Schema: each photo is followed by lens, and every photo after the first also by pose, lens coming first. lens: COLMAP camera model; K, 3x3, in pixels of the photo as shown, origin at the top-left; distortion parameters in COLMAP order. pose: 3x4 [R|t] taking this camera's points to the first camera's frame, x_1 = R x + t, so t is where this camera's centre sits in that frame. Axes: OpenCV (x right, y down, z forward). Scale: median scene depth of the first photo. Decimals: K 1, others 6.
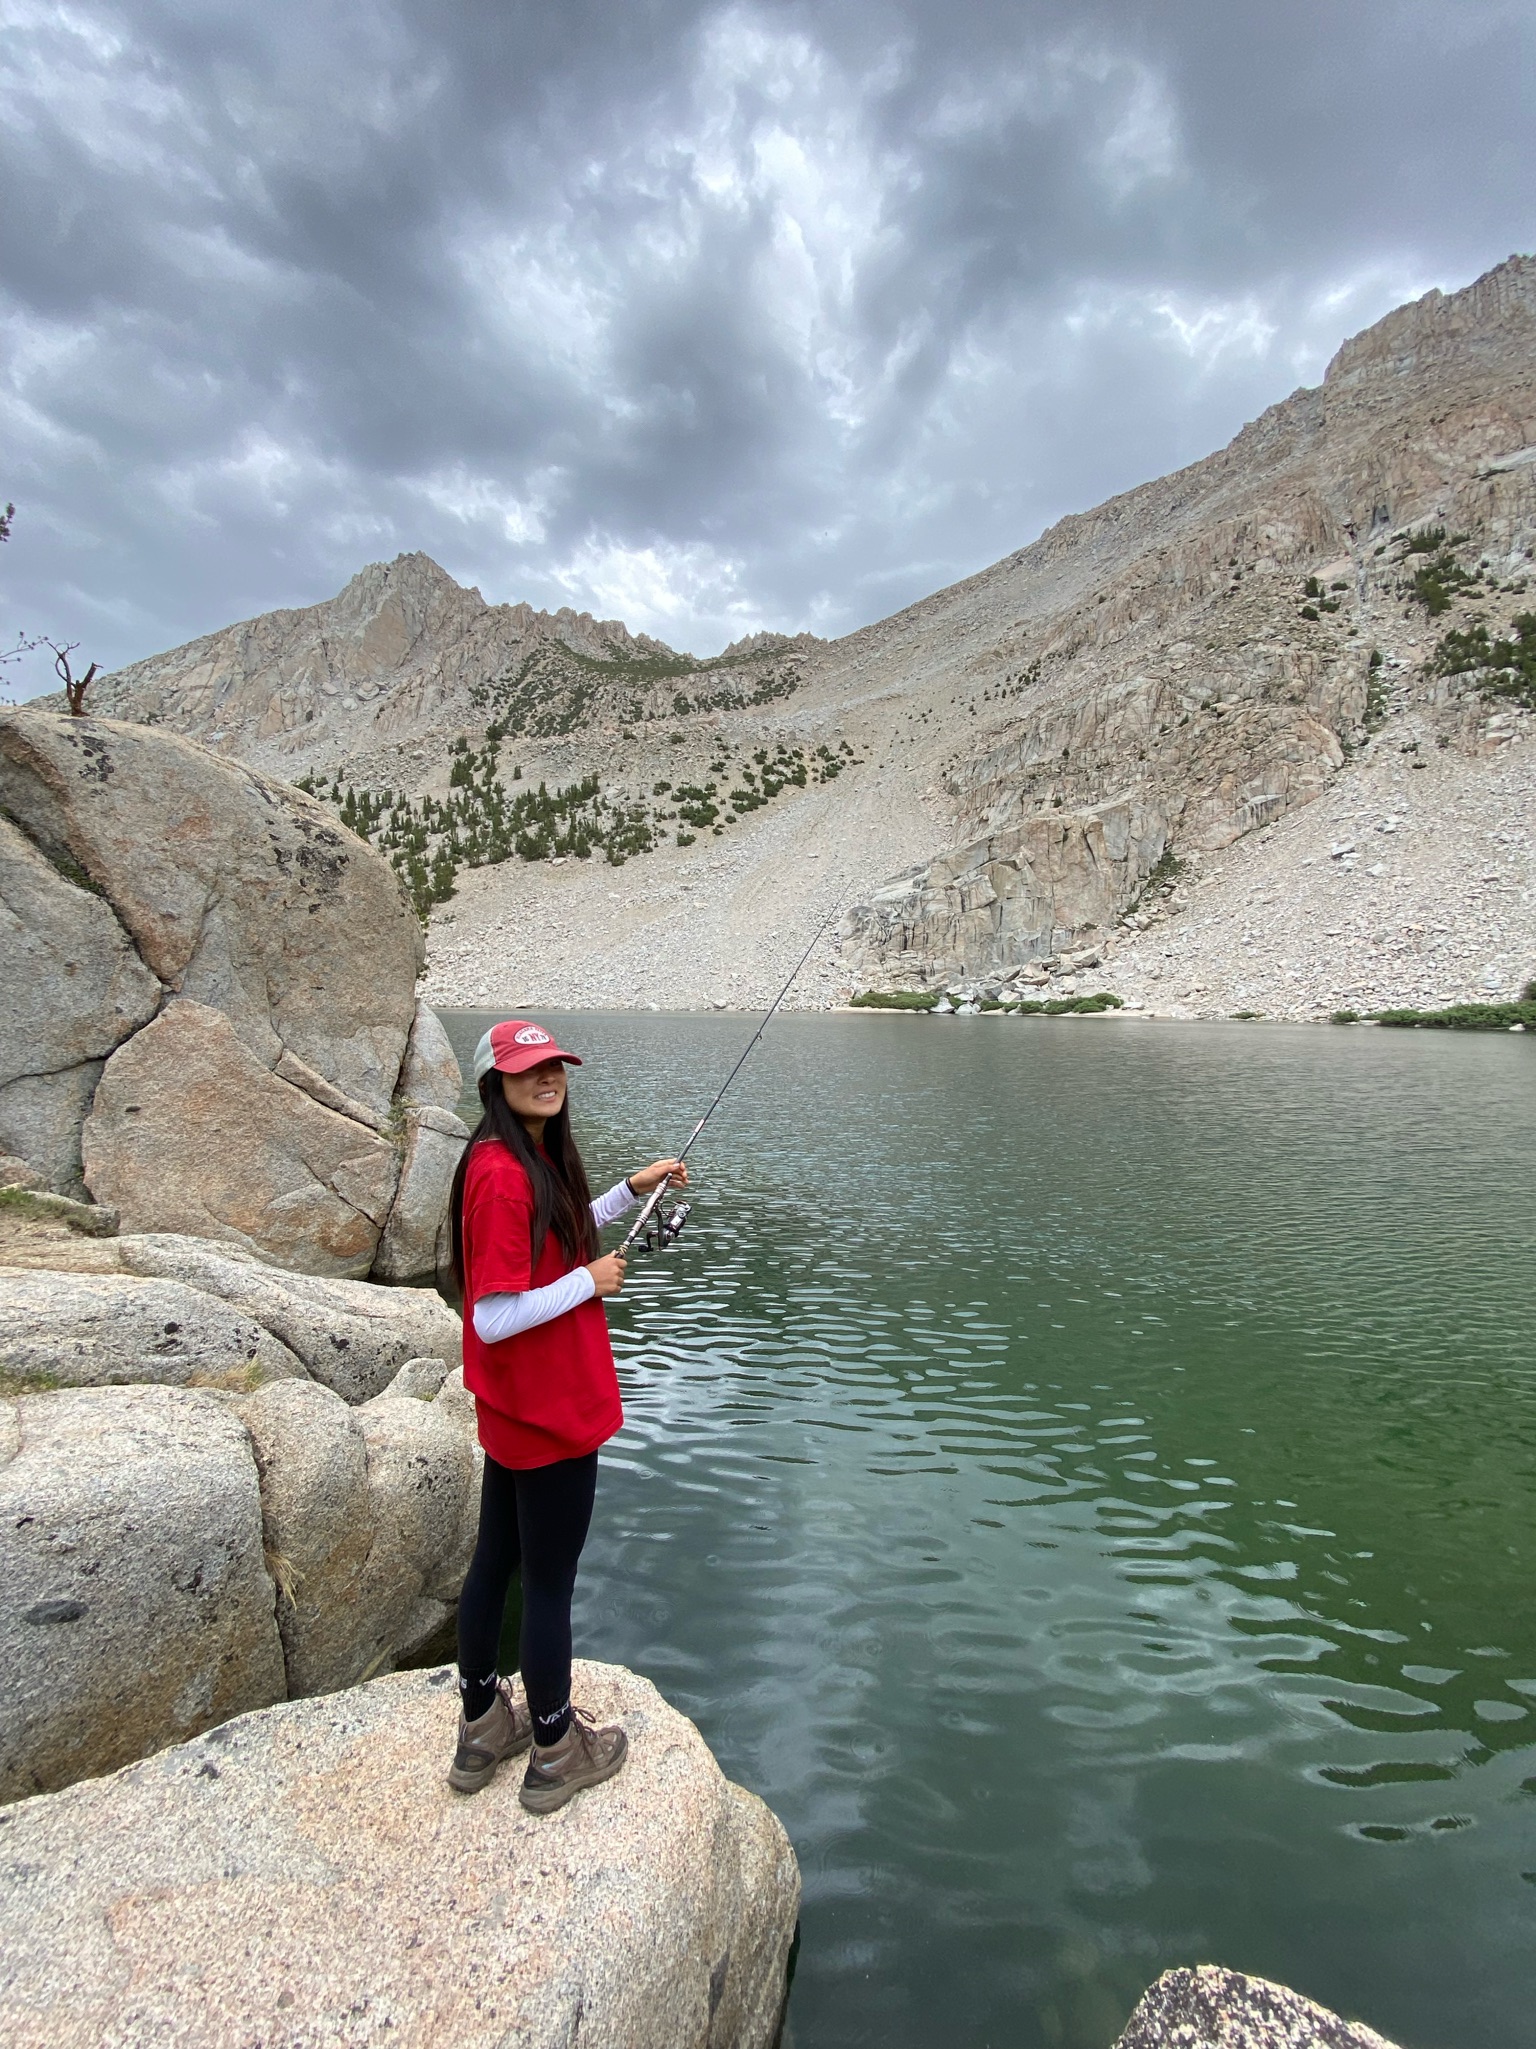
lens RADIAL K [[838.4, 0, 758.4], [0, 838.4, 1030.3], [0, 0, 1]] dist [0.000275, -0.013986]
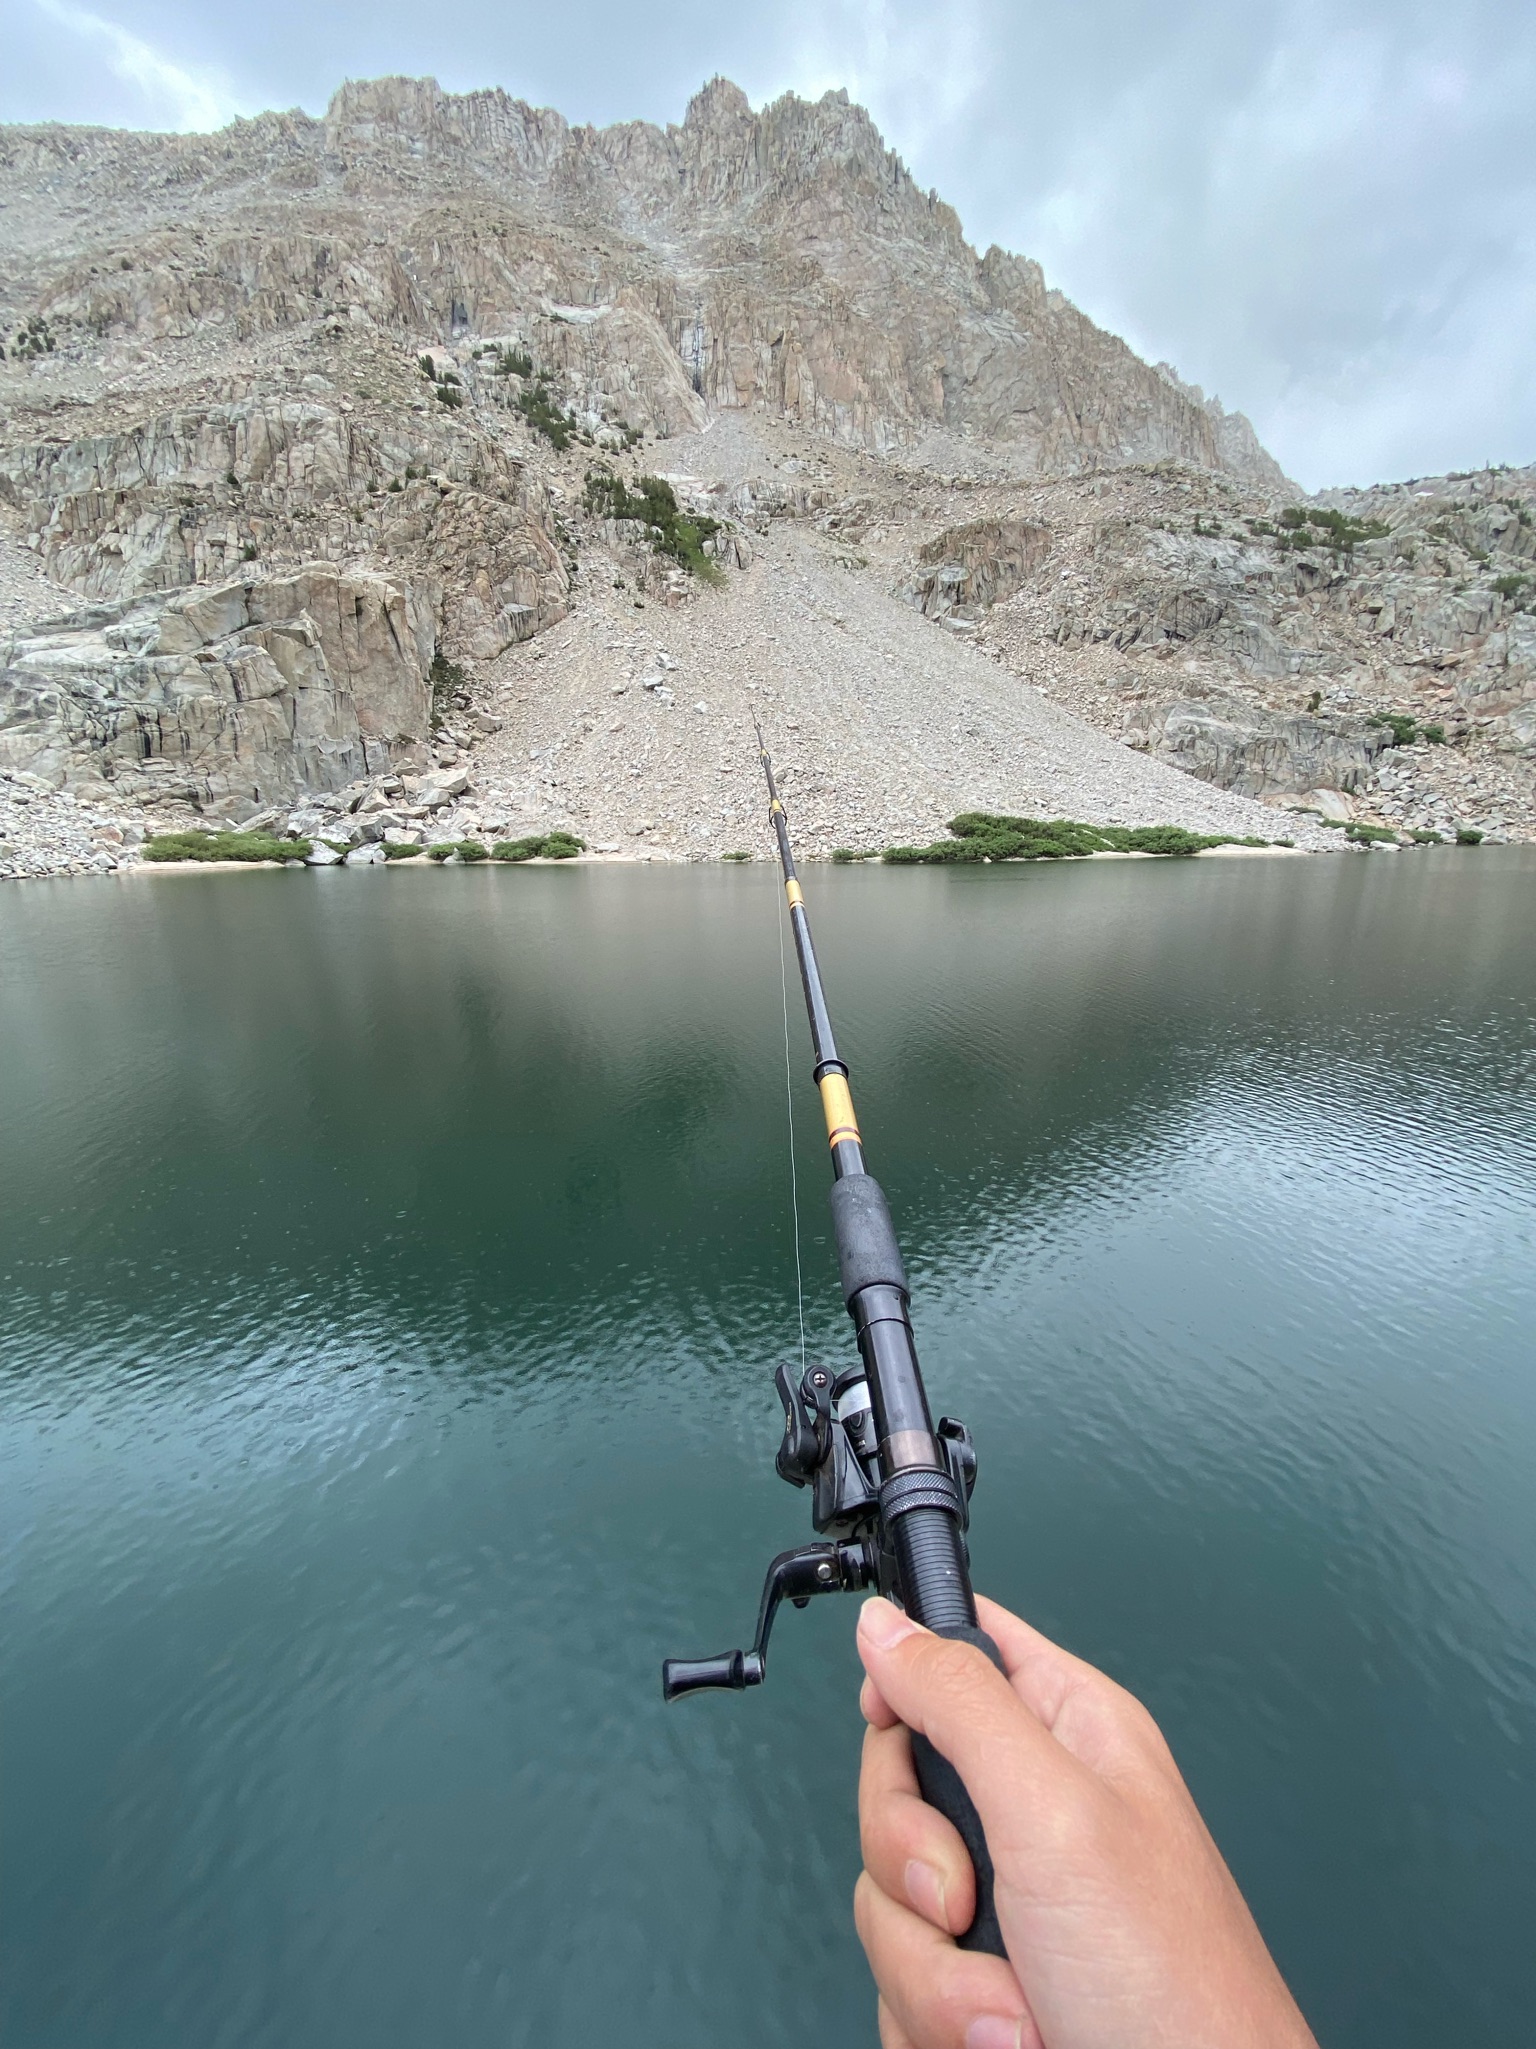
lens RADIAL K [[828.1, 0, 768.0], [0, 828.1, 1024.5], [0, 0, 1]] dist [0.009549, -0.014181]
pose [[0.481861, -0.214723, 0.849532, -0.120871], [0.036495, 0.973588, 0.225378, -0.020339], [-0.875487, -0.077597, 0.476970, 0.235987]]
